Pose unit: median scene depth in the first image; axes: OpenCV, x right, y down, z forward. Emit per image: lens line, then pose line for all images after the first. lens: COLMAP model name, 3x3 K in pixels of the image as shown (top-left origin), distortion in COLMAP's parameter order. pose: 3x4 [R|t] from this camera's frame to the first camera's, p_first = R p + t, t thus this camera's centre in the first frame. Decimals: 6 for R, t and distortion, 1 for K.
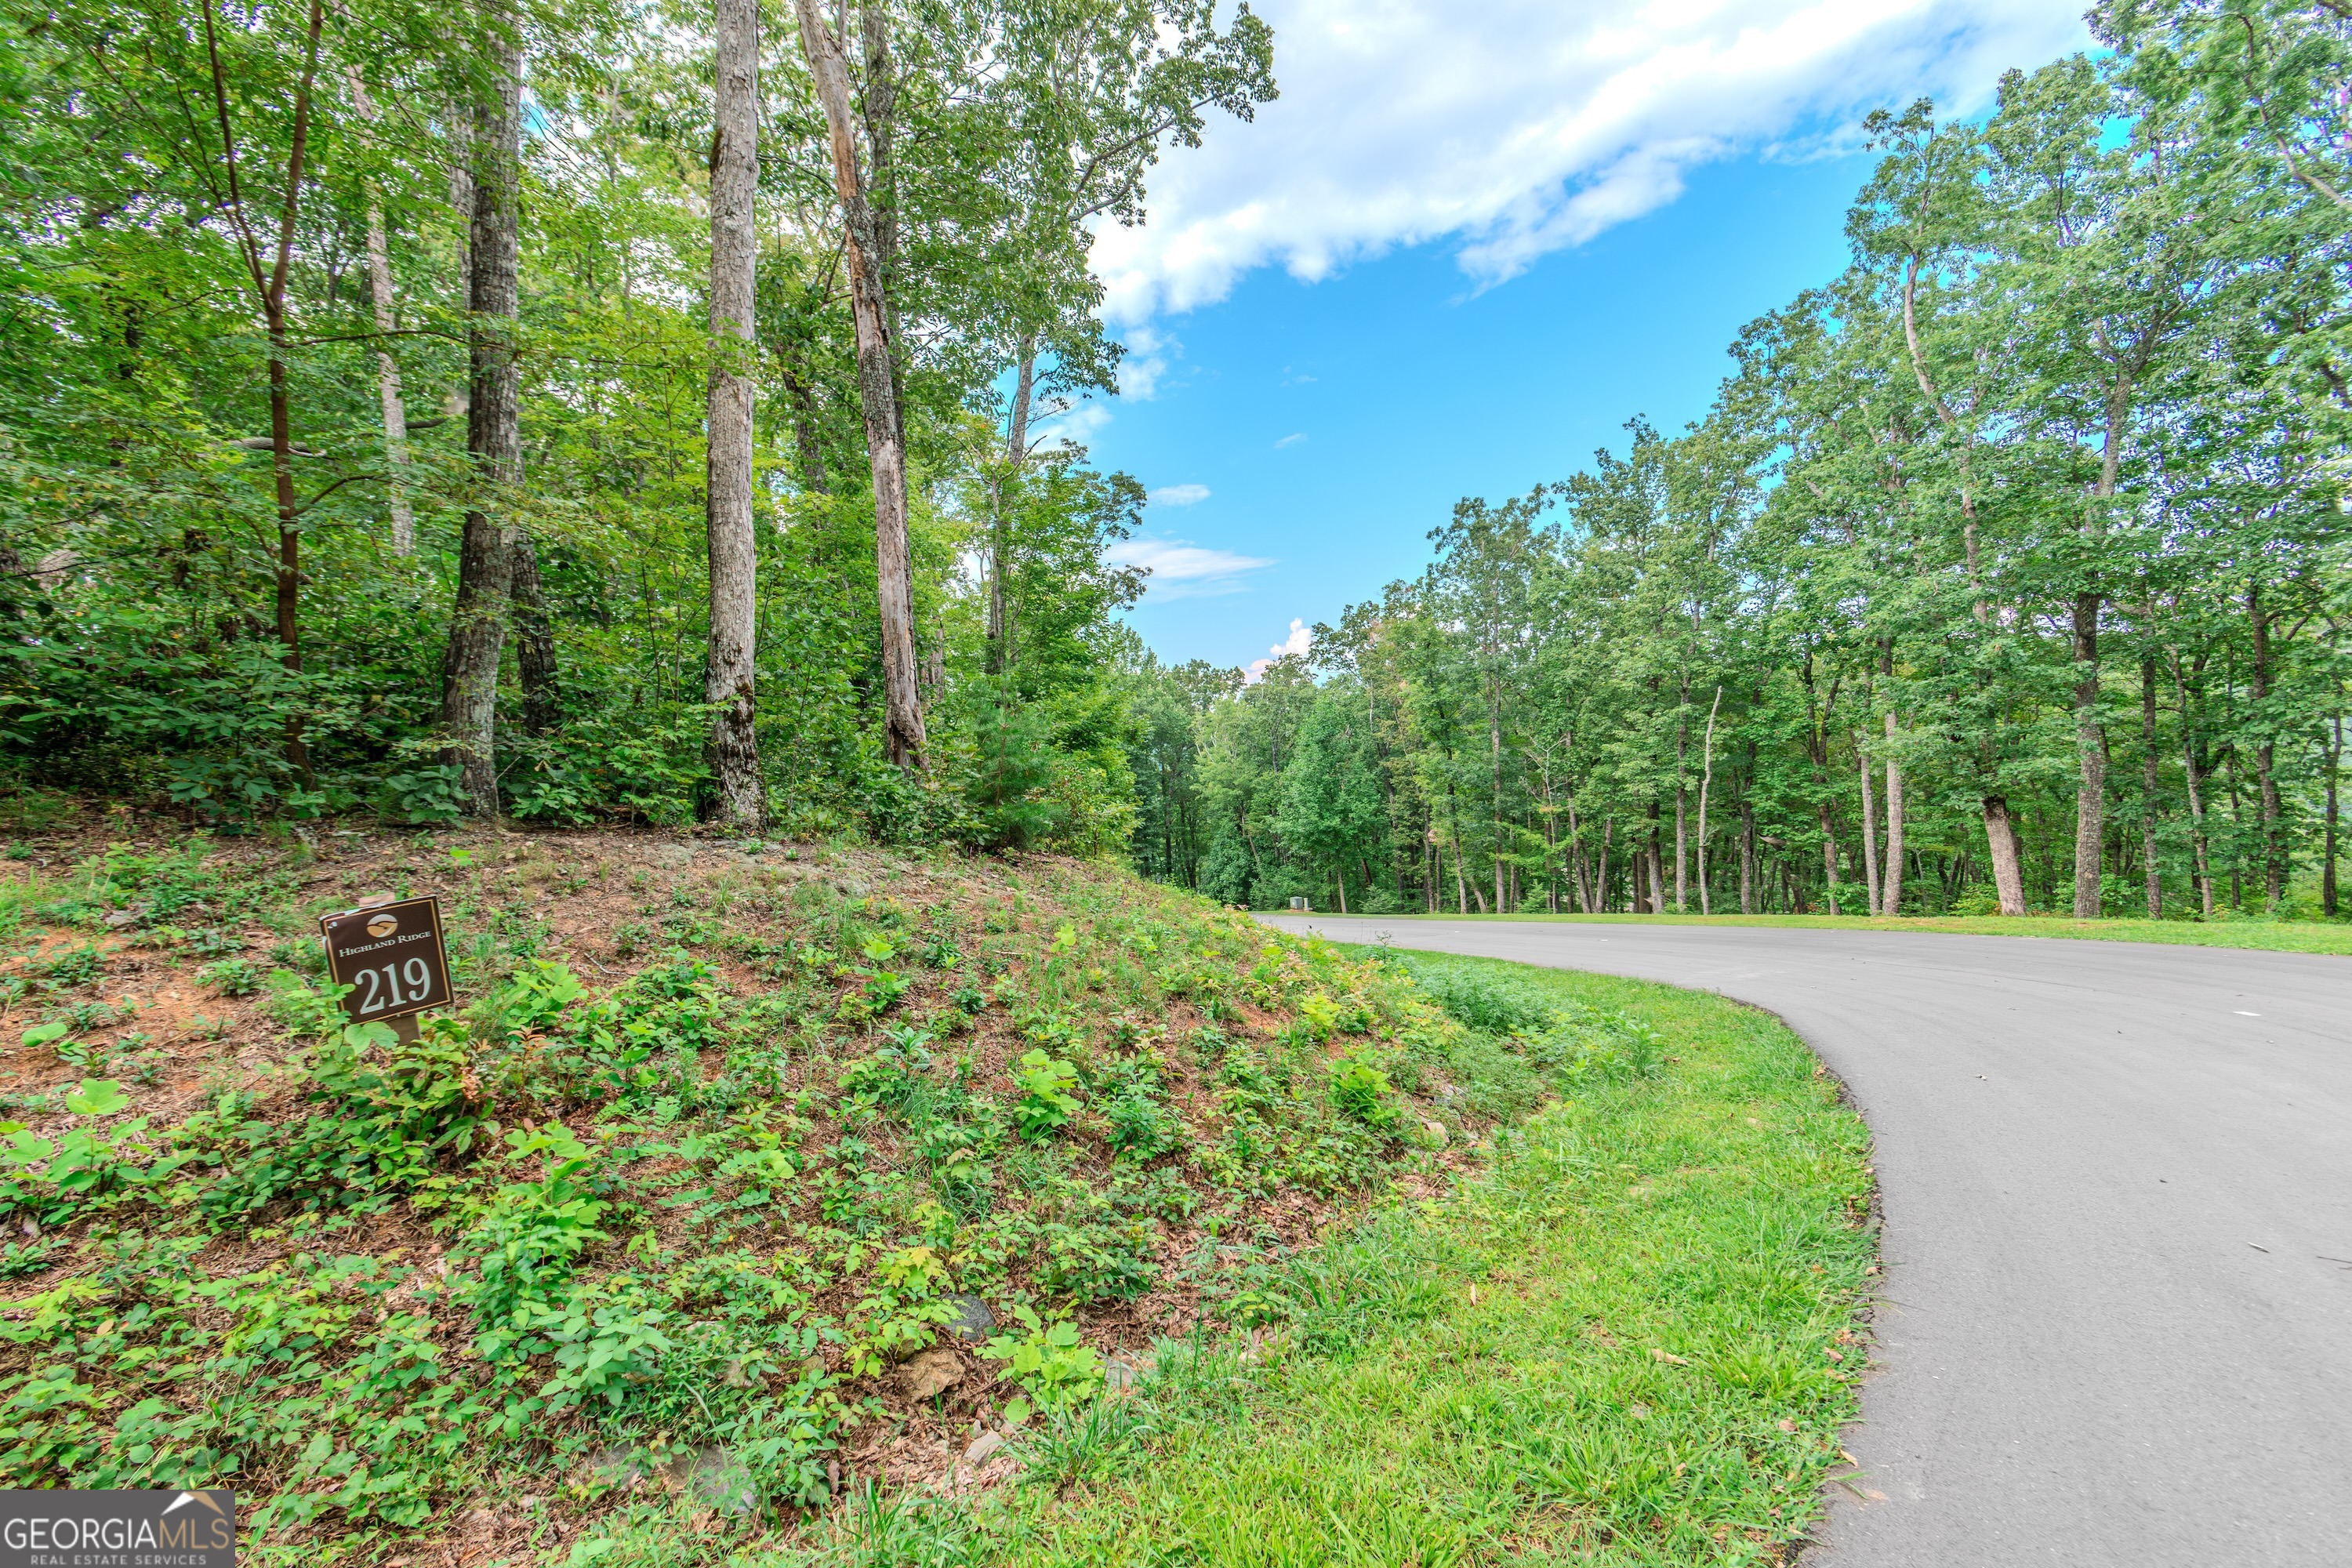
lens RADIAL K [[1030.5, 0, 1168.6], [0, 1030.5, 783.6], [0, 0, 1]] dist [0.001710, 0.000183]
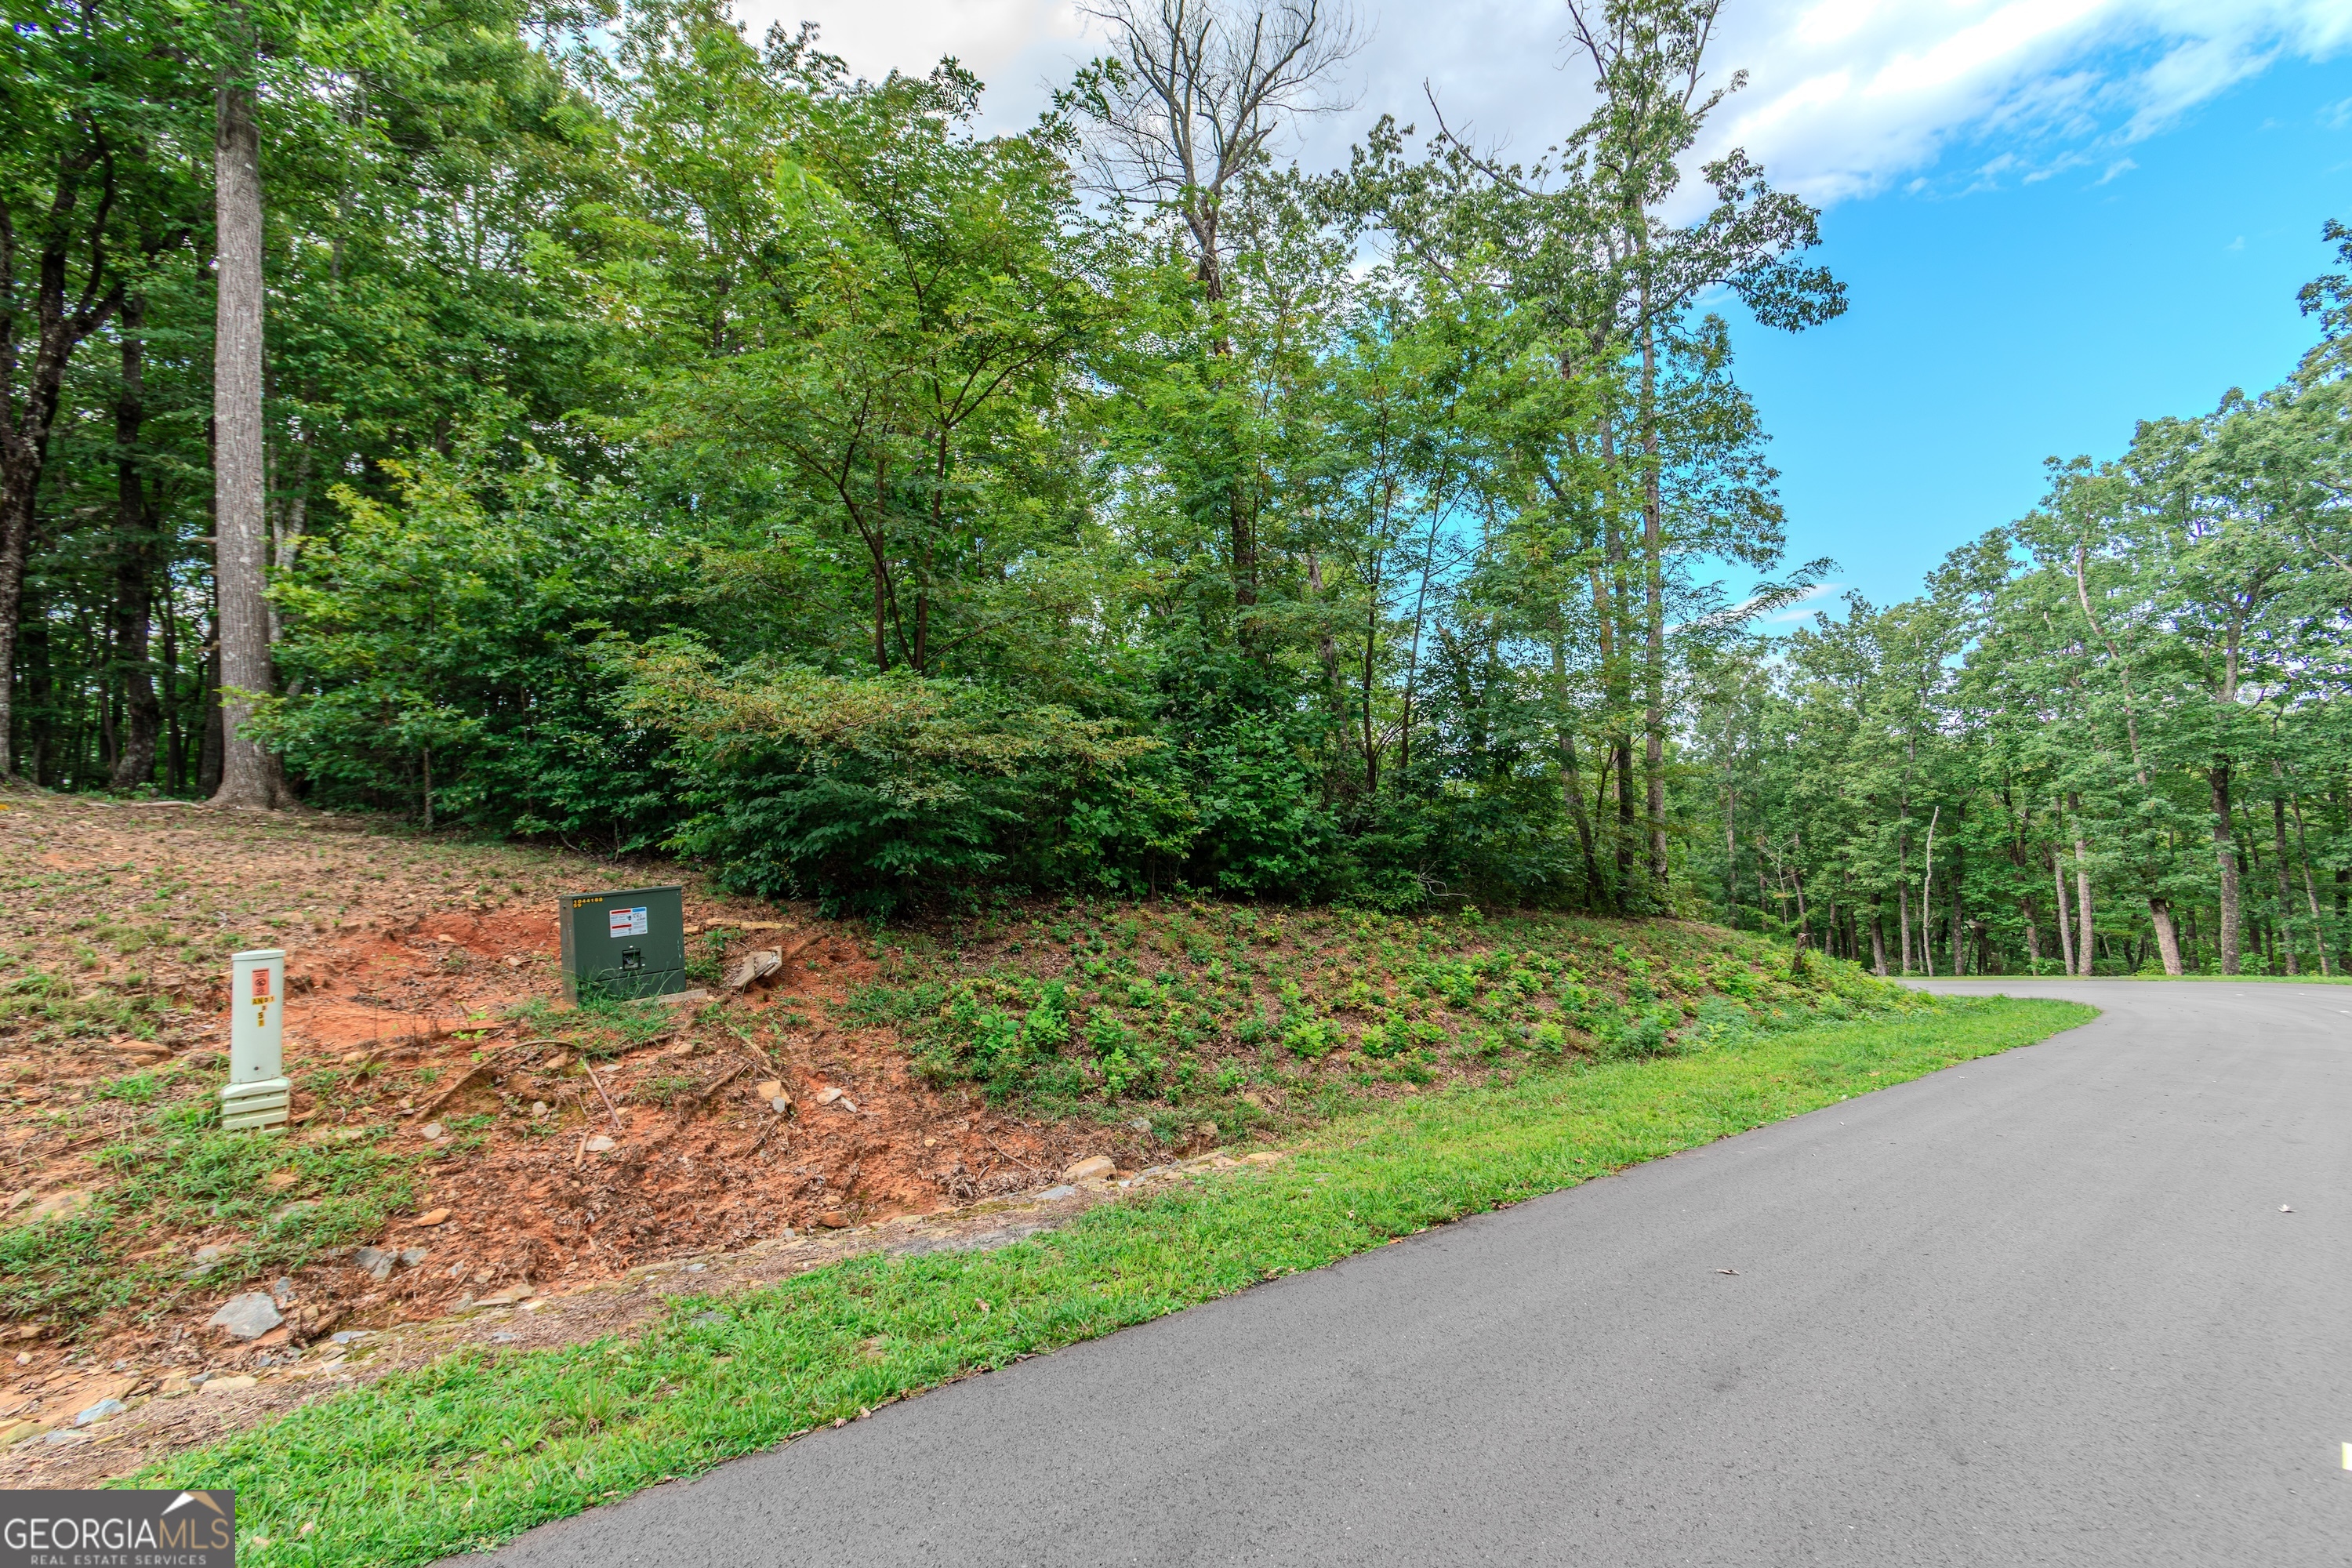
lens RADIAL K [[1030.5, 0, 1183.7], [0, 1030.5, 784.8], [0, 0, 1]] dist [0.001710, 0.000183]
pose [[0.995027, 0.003427, -0.099550, -0.286088], [-0.010019, 0.997783, -0.065796, -0.024383], [0.099104, 0.066466, 0.992855, -0.398901]]
